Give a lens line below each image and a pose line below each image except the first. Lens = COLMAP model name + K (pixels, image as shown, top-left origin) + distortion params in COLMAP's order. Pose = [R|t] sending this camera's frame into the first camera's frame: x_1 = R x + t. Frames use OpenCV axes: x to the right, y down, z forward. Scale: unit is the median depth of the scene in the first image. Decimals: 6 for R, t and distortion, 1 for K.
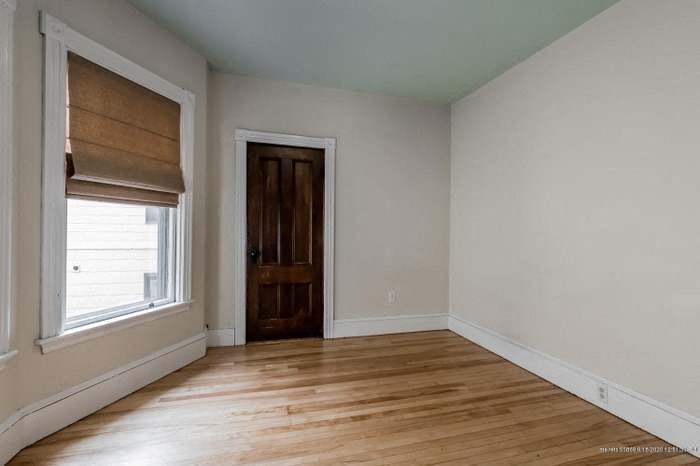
lens RADIAL K [[329.2, 0, 353.0], [0, 329.2, 230.4], [0, 0, 1]] dist [0.010168, -0.001220]
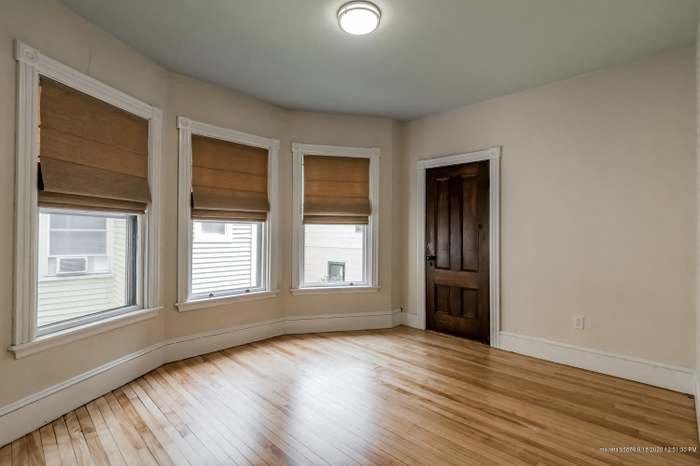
lens RADIAL K [[329.2, 0, 351.1], [0, 329.2, 232.4], [0, 0, 1]] dist [0.010168, -0.001220]
pose [[0.490667, -0.018360, -0.871154, 0.766814], [0.003424, 0.999811, -0.019143, -0.004167], [0.871341, 0.006410, 0.490637, 0.164859]]
